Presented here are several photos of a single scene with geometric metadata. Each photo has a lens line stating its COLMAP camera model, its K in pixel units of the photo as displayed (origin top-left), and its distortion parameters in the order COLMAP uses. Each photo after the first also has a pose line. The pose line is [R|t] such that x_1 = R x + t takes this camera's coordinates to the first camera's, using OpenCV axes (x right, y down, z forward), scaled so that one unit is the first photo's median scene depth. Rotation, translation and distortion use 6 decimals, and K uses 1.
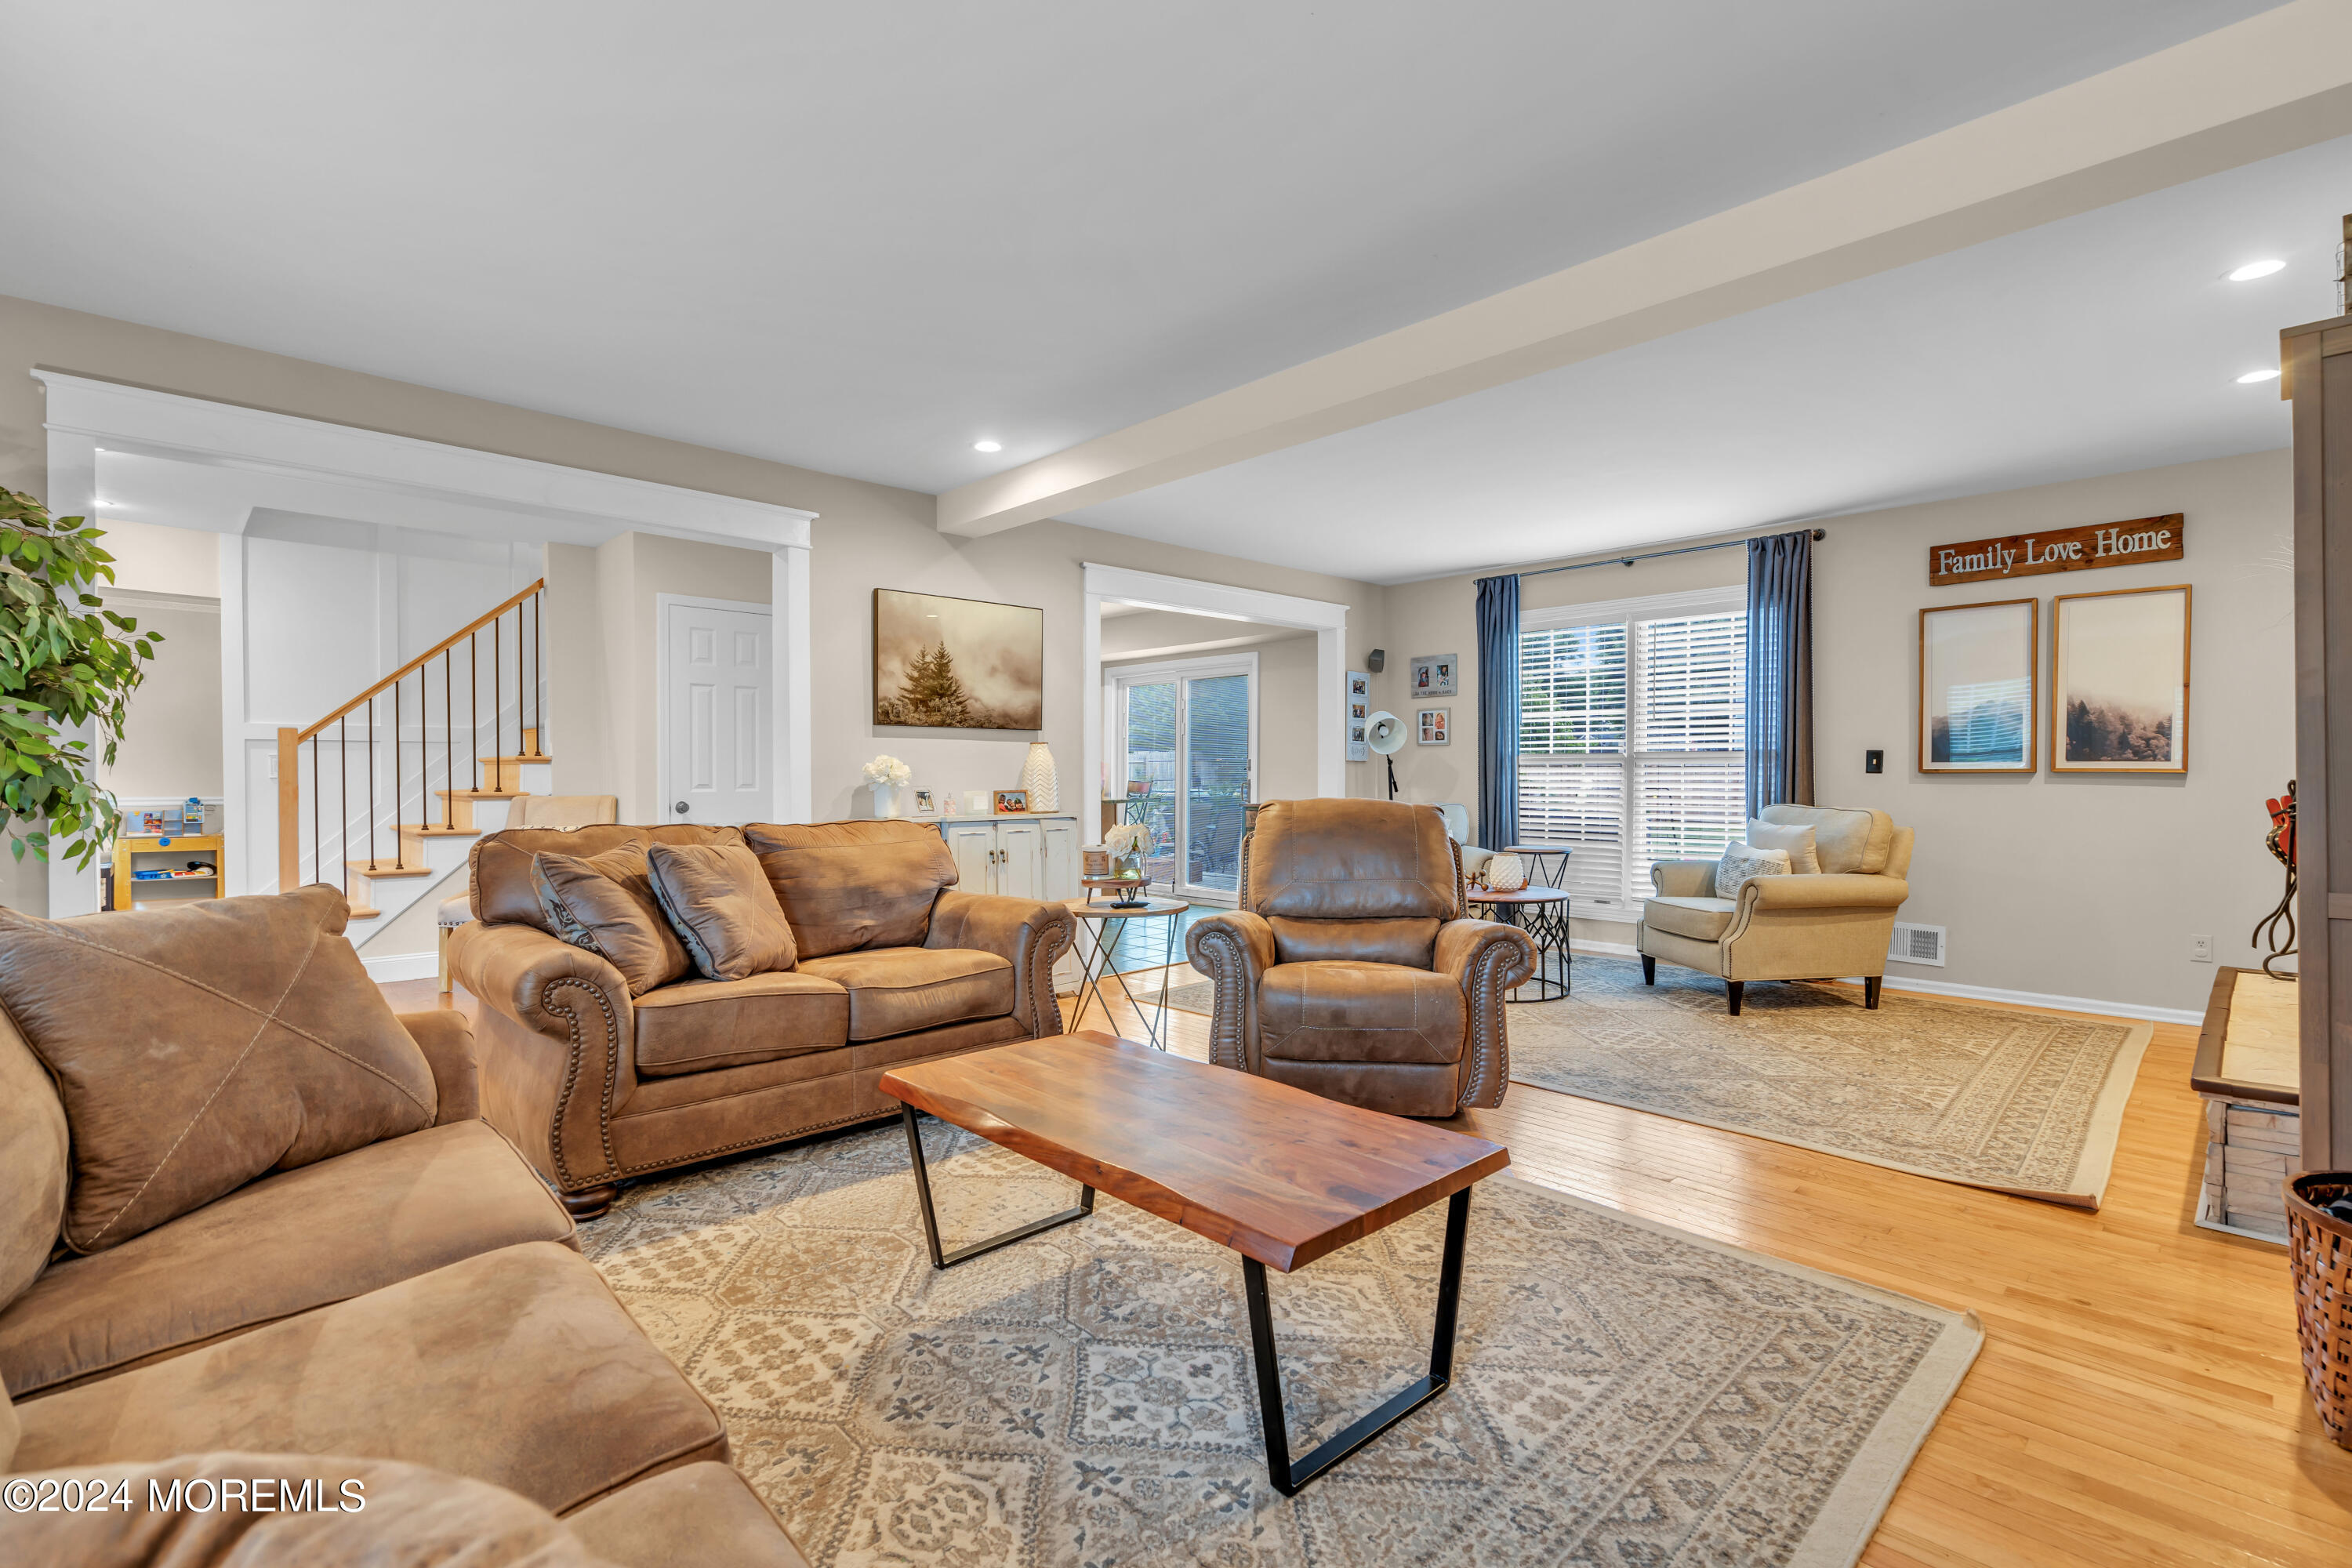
lens RADIAL K [[1058.4, 0, 1181.4], [0, 1058.4, 780.7], [0, 0, 1]] dist [-0.006072, 0.002156]
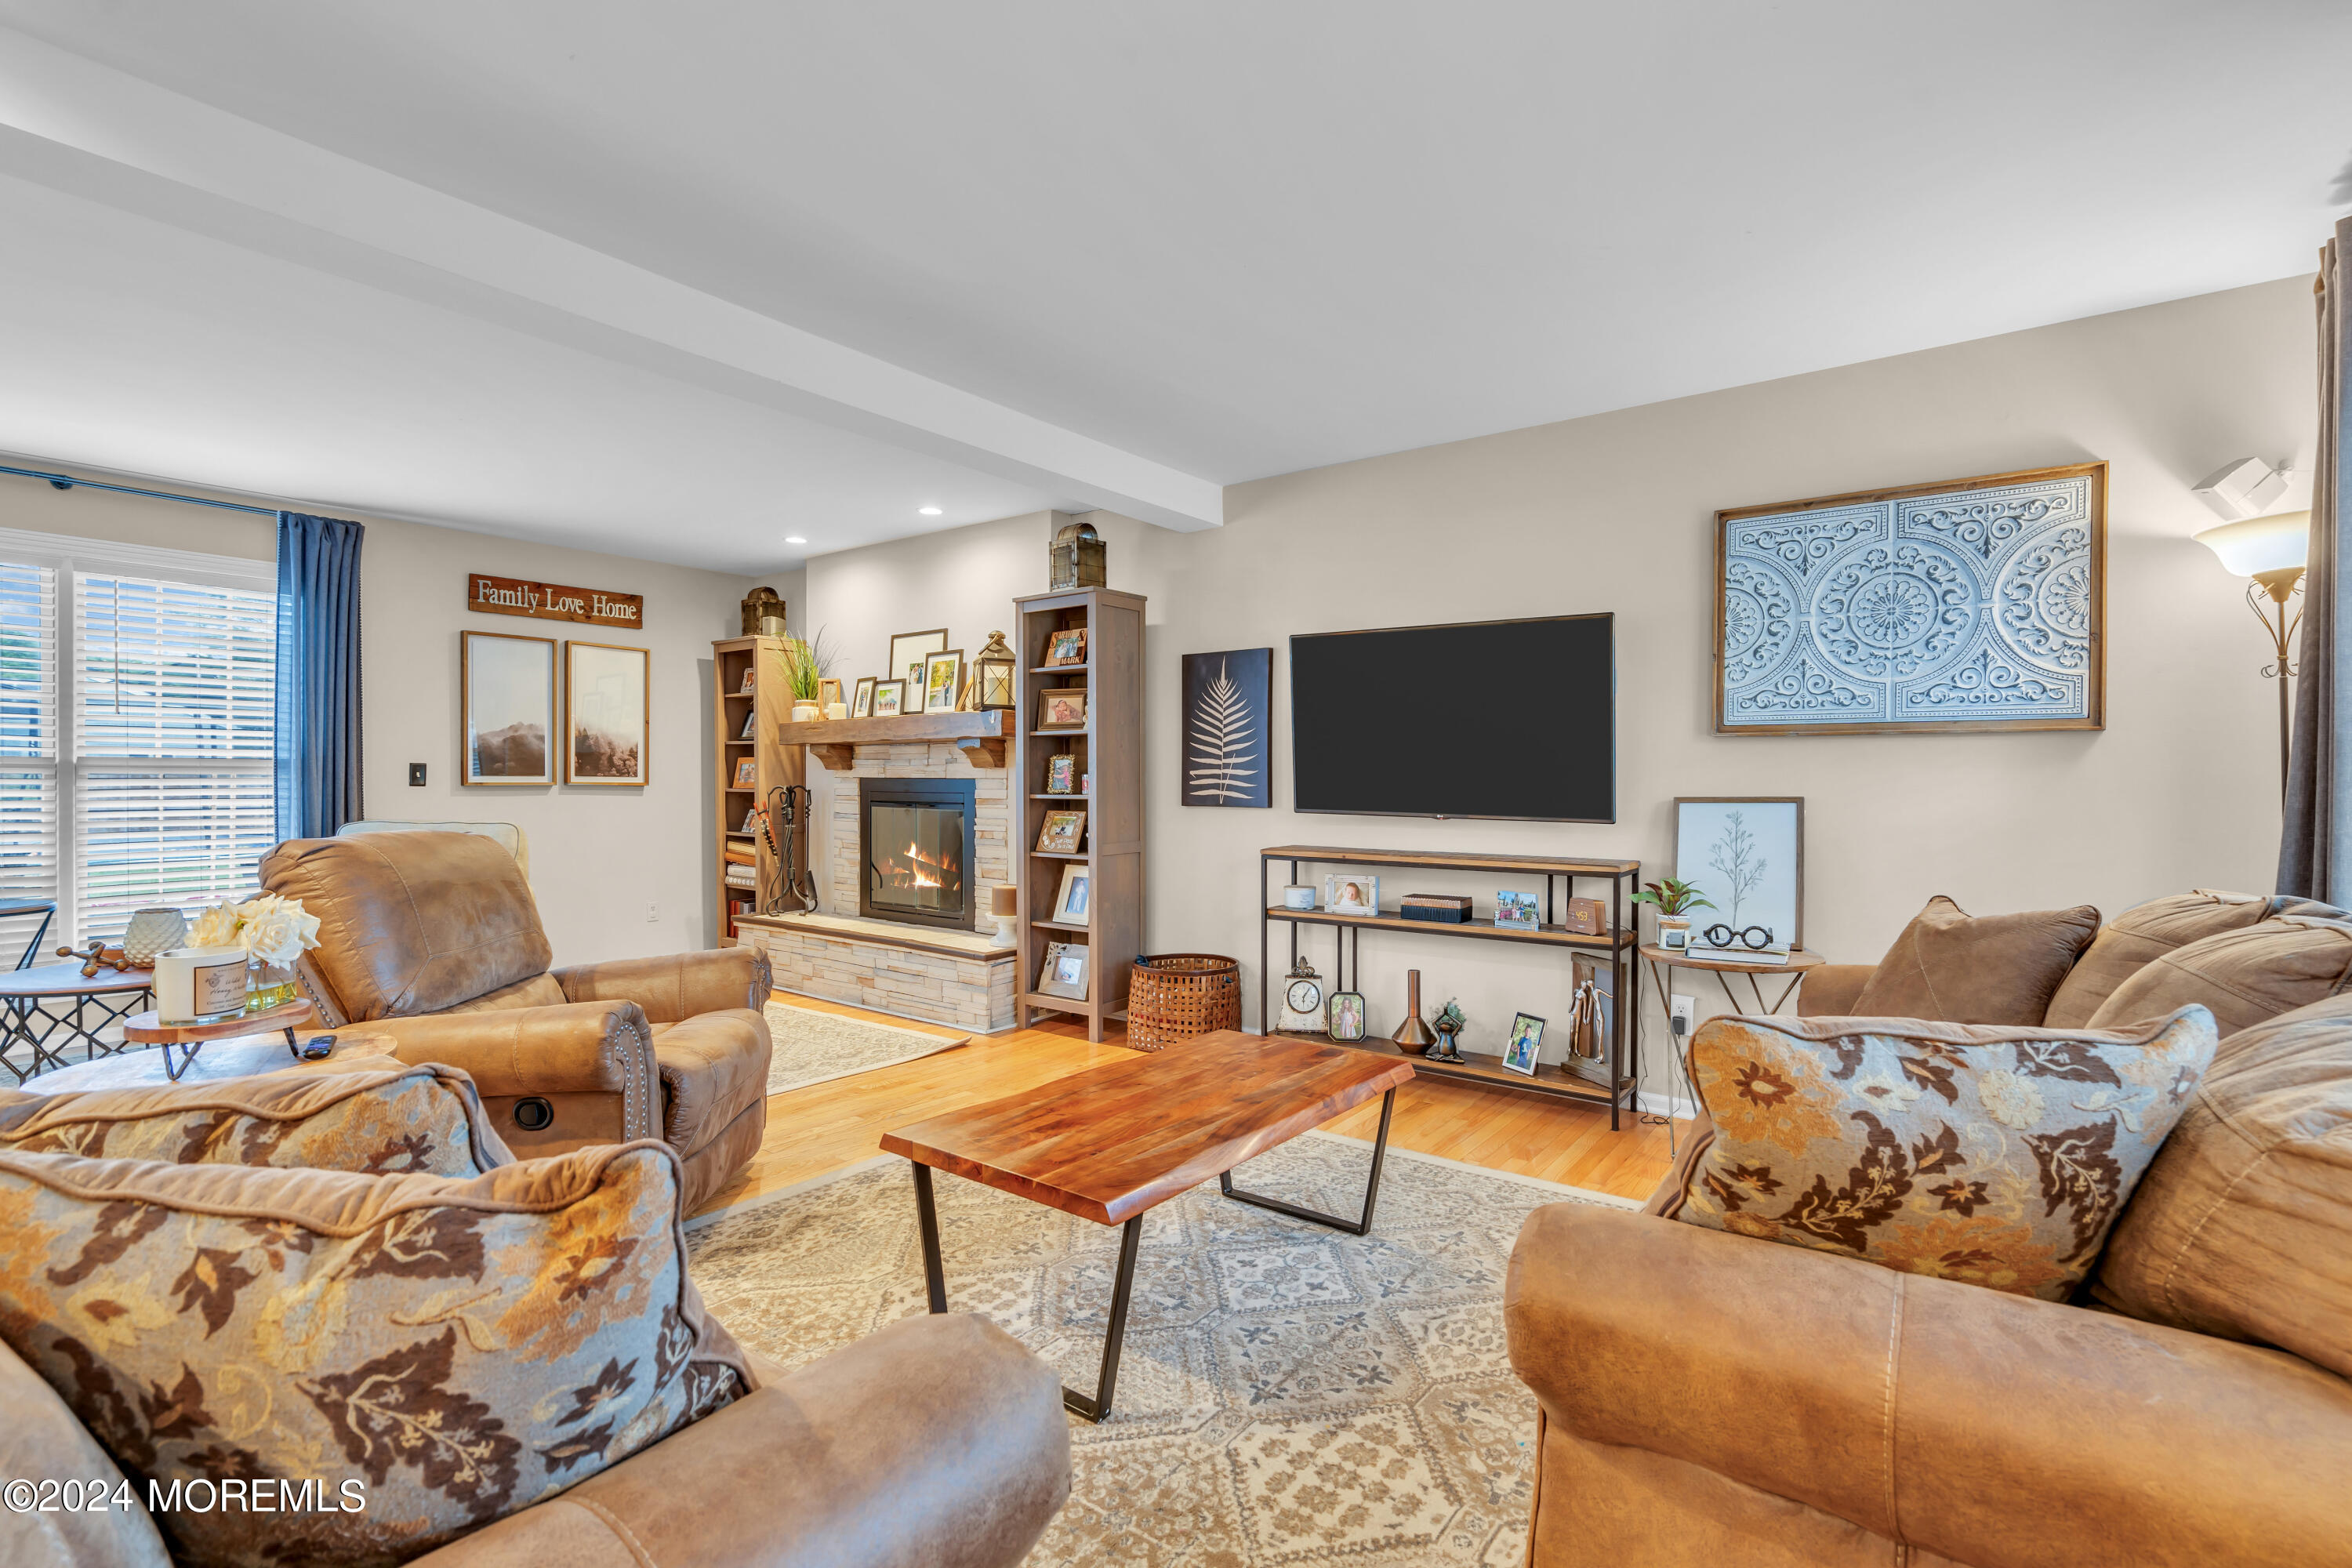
lens RADIAL K [[1058.4, 0, 1166.9], [0, 1058.4, 789.1], [0, 0, 1]] dist [-0.006072, 0.002156]
pose [[-0.151865, -0.008993, 0.988360, -0.490066], [0.003504, 0.999947, 0.009637, -0.012995], [-0.988395, 0.004927, -0.151826, 0.510350]]
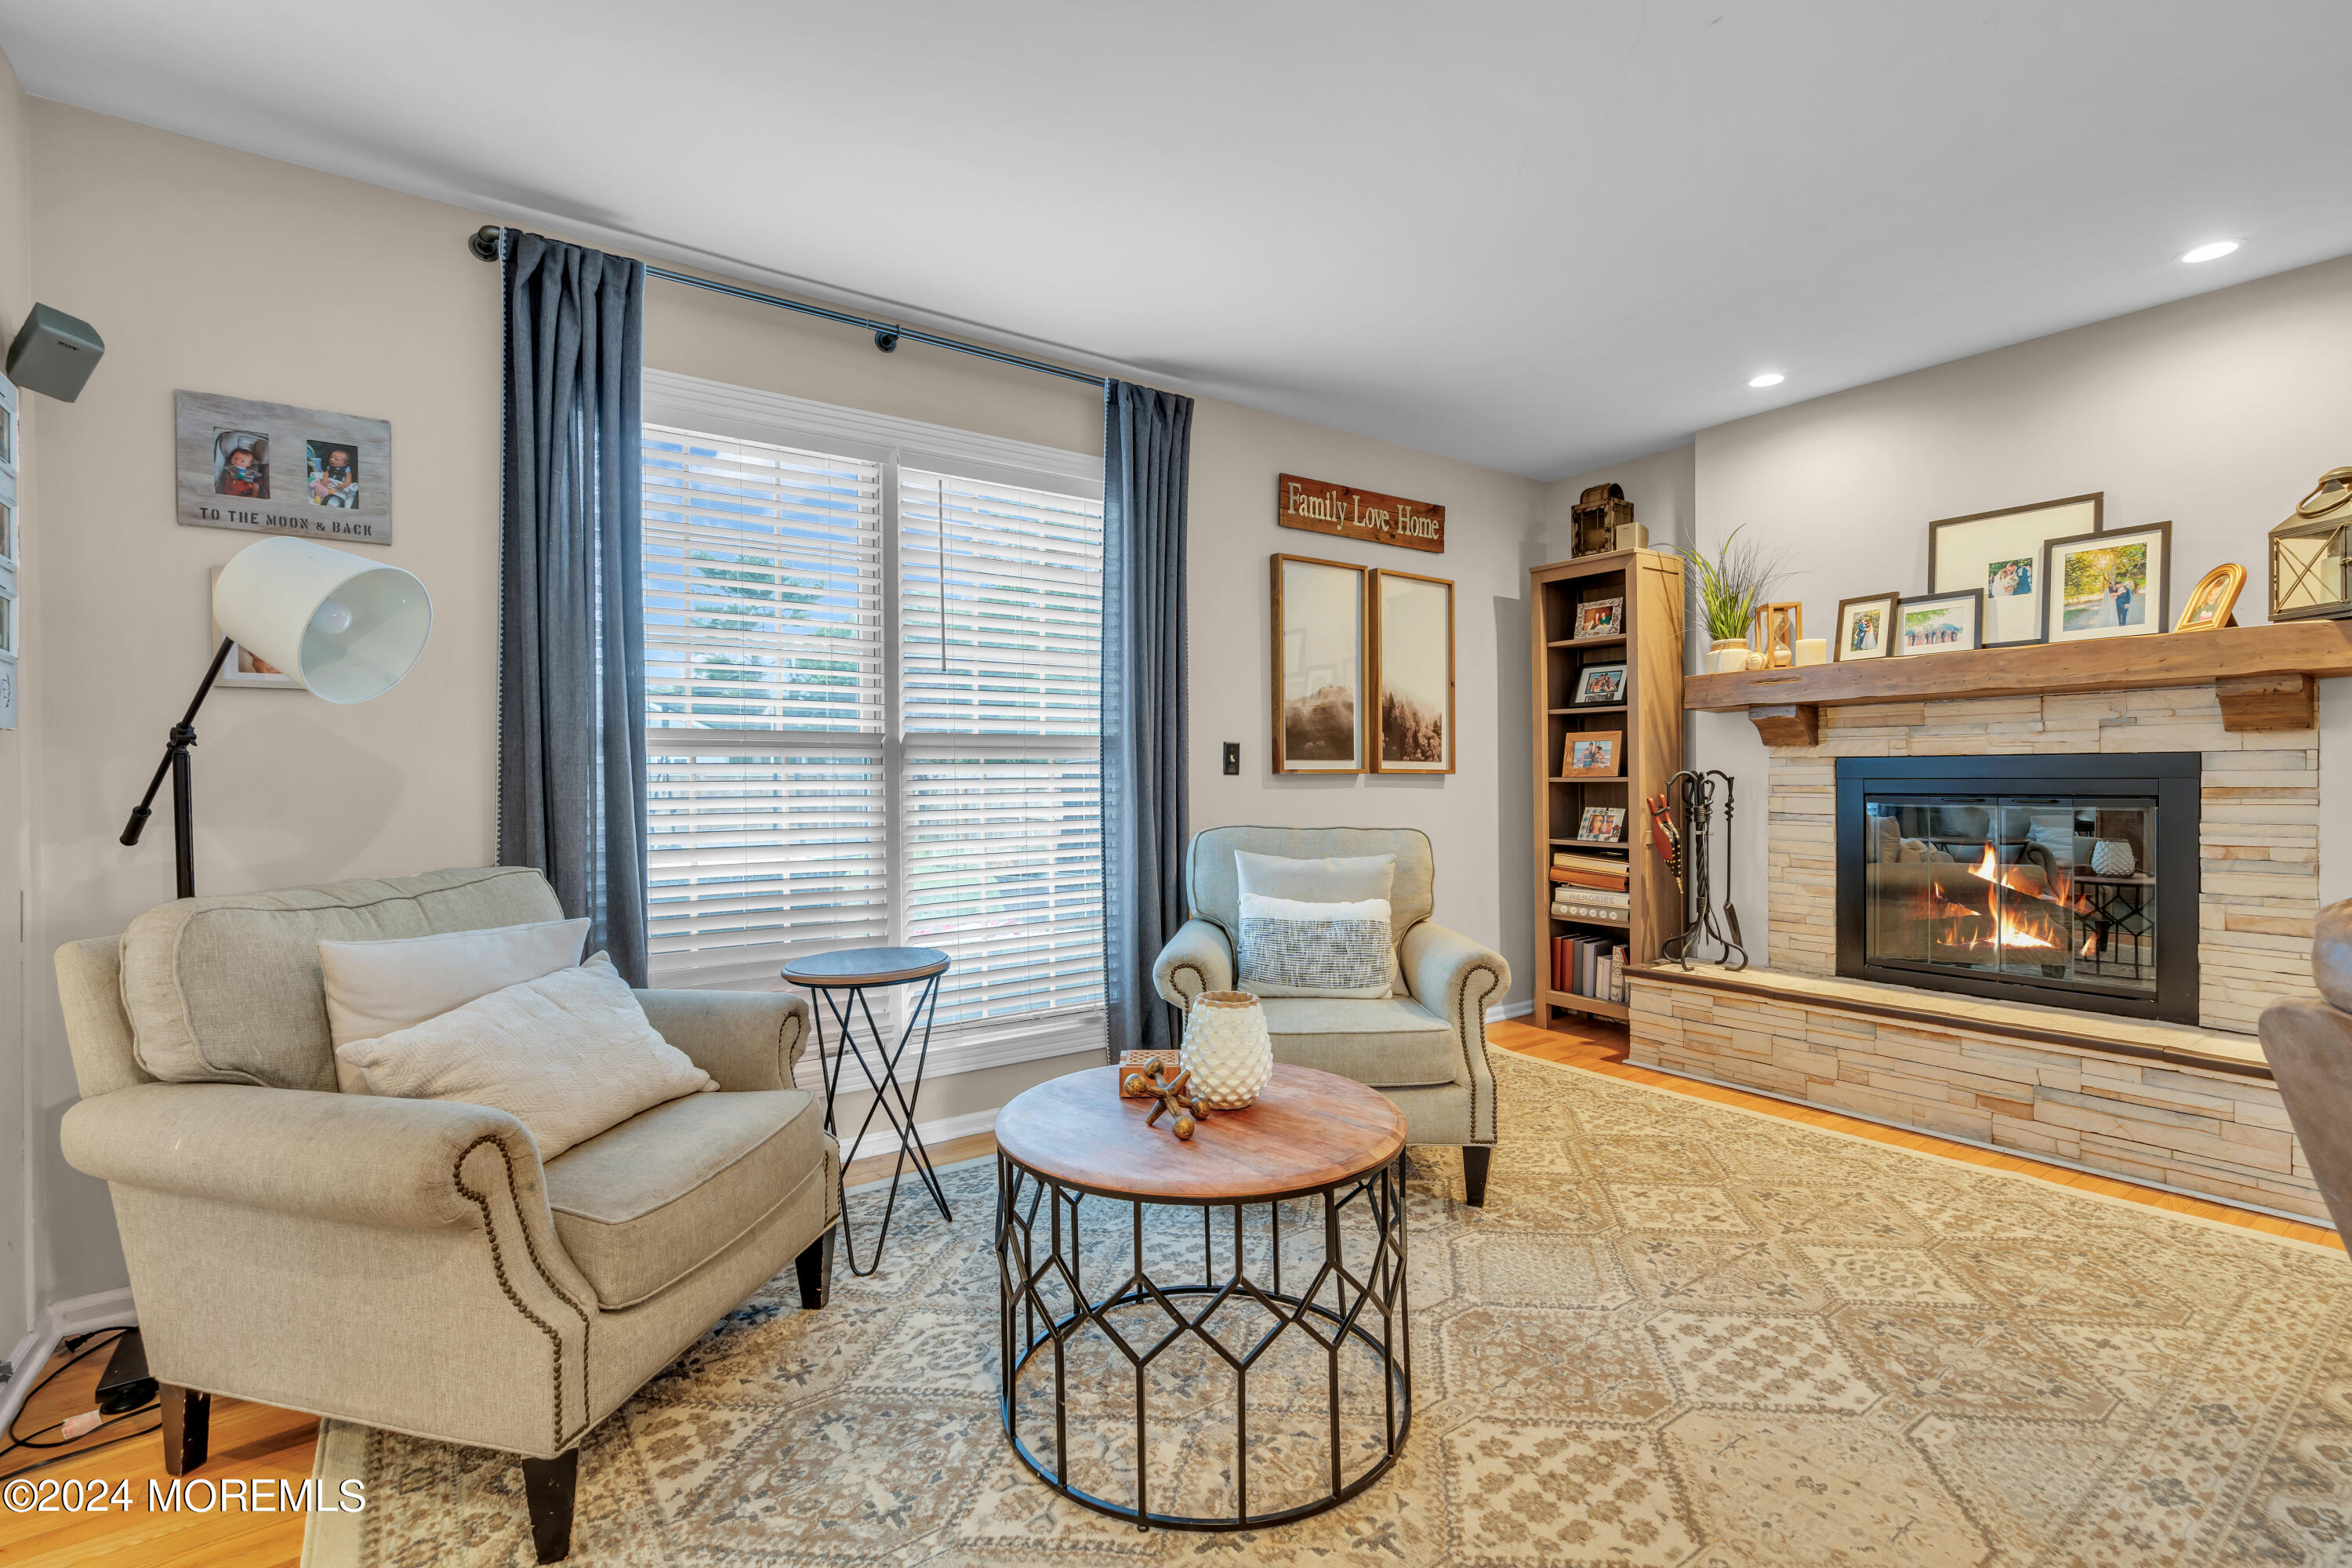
lens RADIAL K [[1058.4, 0, 1172.0], [0, 1058.4, 784.9], [0, 0, 1]] dist [-0.006072, 0.002156]
pose [[0.145988, -0.007420, 0.989258, -0.050876], [0.012745, 0.999903, 0.005619, -0.005618], [-0.989204, 0.011788, 0.146069, 1.055852]]
